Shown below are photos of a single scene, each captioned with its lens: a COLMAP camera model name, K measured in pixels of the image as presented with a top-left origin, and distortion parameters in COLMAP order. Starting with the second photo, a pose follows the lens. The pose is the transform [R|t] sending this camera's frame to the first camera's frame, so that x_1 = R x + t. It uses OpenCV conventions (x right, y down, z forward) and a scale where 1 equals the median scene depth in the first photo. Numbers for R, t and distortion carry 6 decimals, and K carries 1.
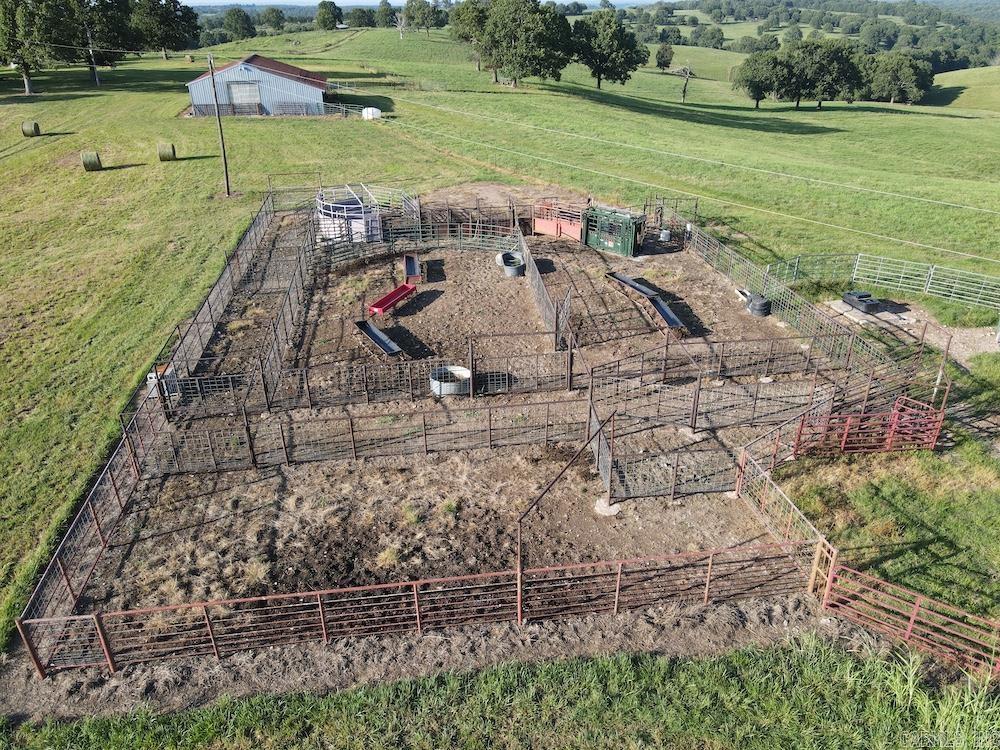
lens RADIAL K [[729.2, 0, 500.0], [0, 729.2, 375.0], [0, 0, 1]] dist [-0.005749, 0.024930]
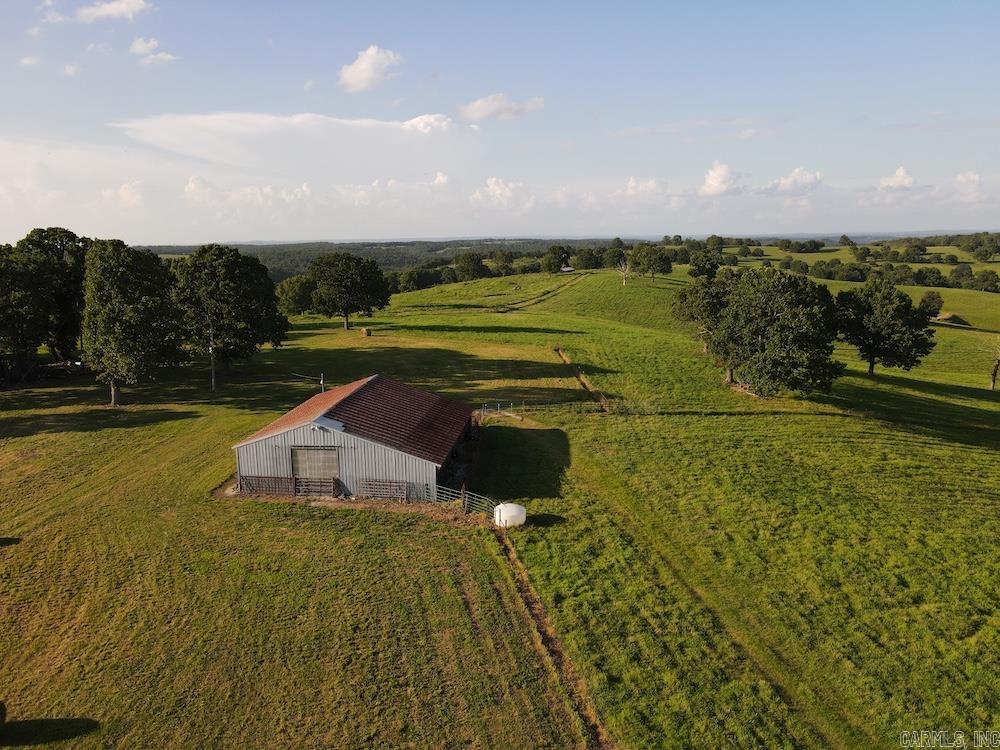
lens RADIAL K [[720.2, 0, 505.9], [0, 720.2, 376.6], [0, 0, 1]] dist [0.018931, 0.009789]
pose [[0.956180, 0.052608, -0.288013, -0.014899], [-0.130335, 0.957359, -0.257832, -0.214025], [0.262168, 0.284072, 0.922264, 0.304158]]
